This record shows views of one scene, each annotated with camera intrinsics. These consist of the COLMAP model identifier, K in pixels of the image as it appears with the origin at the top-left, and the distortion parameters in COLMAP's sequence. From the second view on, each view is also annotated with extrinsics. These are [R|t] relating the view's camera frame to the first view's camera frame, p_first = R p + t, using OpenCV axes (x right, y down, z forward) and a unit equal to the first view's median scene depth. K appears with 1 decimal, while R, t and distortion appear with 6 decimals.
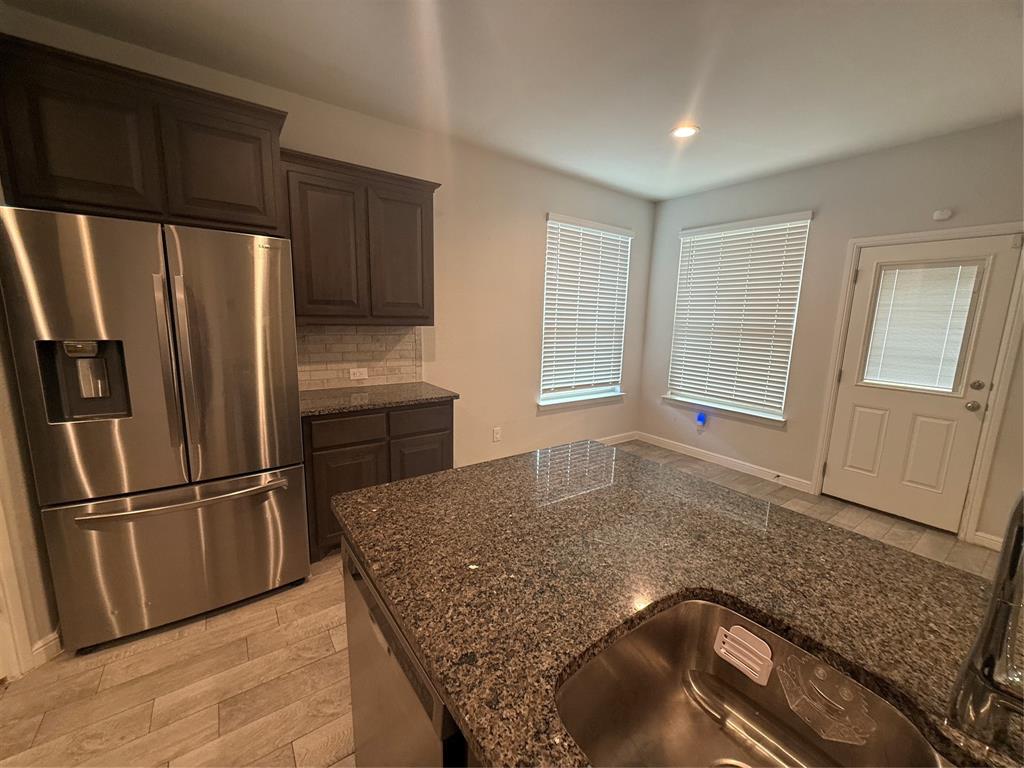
lens RADIAL K [[407.8, 0, 515.6], [0, 407.8, 383.5], [0, 0, 1]] dist [-0.000942, 0.000596]
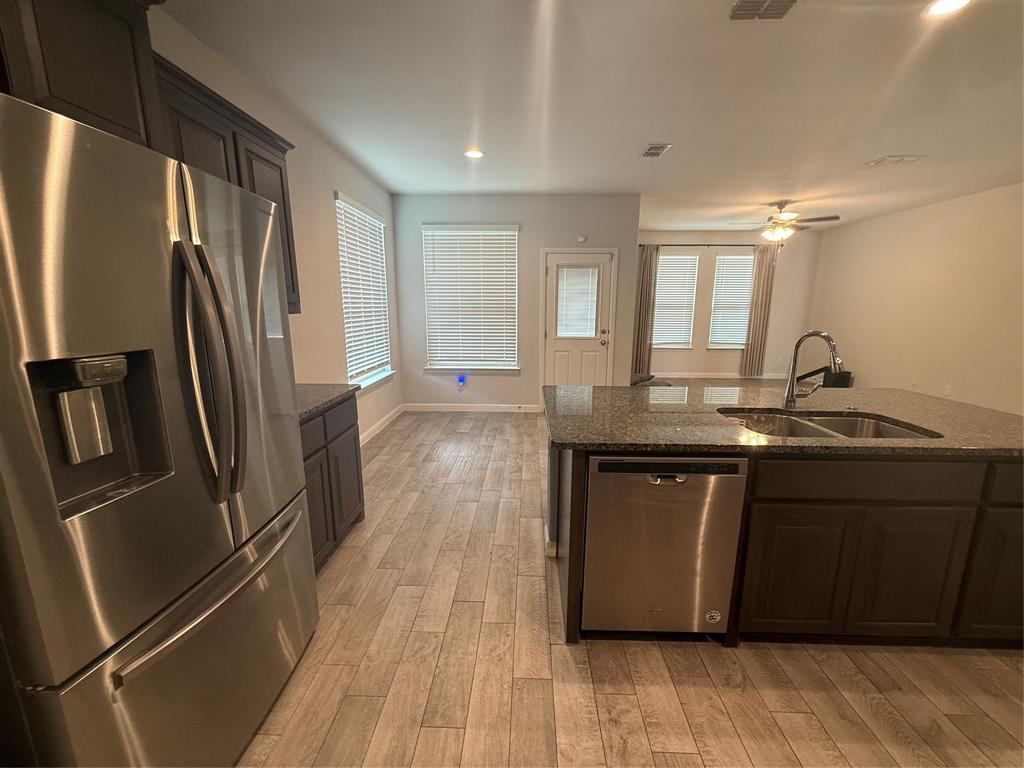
lens RADIAL K [[407.8, 0, 515.6], [0, 407.8, 383.5], [0, 0, 1]] dist [-0.000942, 0.000596]
pose [[0.611600, -0.176324, 0.771268, -0.587427], [0.144963, 0.983320, 0.109849, -0.023508], [-0.777773, 0.044622, 0.626960, 0.113294]]
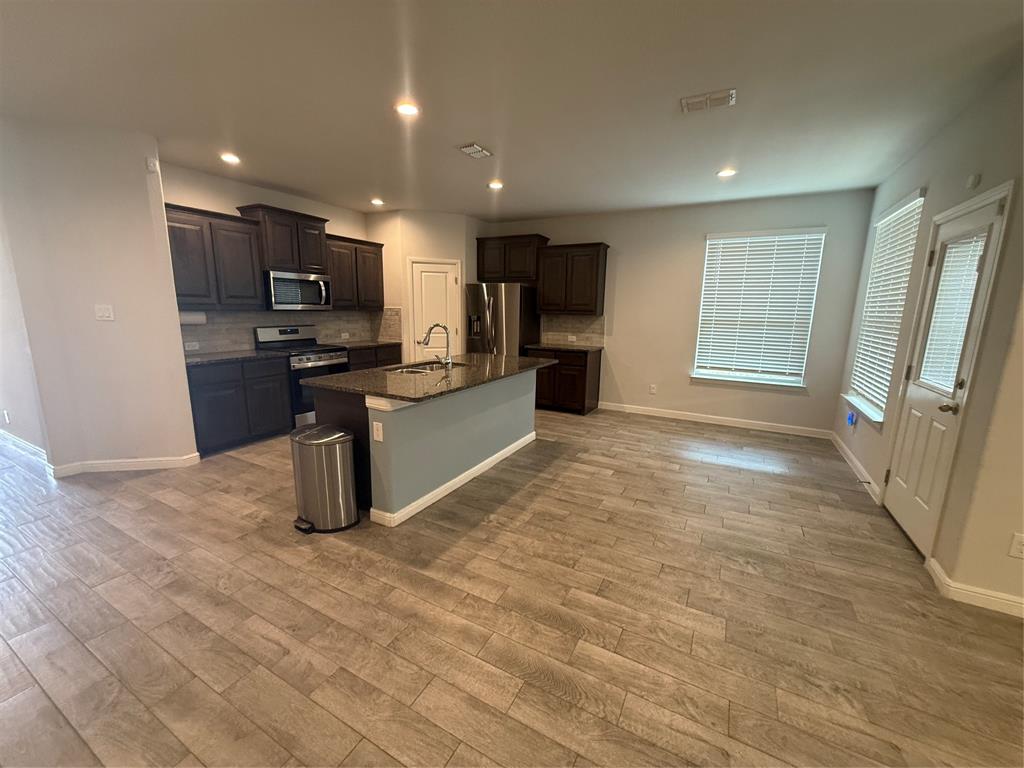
lens RADIAL K [[407.8, 0, 515.6], [0, 407.8, 383.5], [0, 0, 1]] dist [-0.000942, 0.000596]
pose [[0.434979, 0.146385, -0.888462, 1.328874], [-0.155134, 0.984126, 0.086195, 0.065203], [0.886976, 0.100338, 0.450783, -0.163514]]
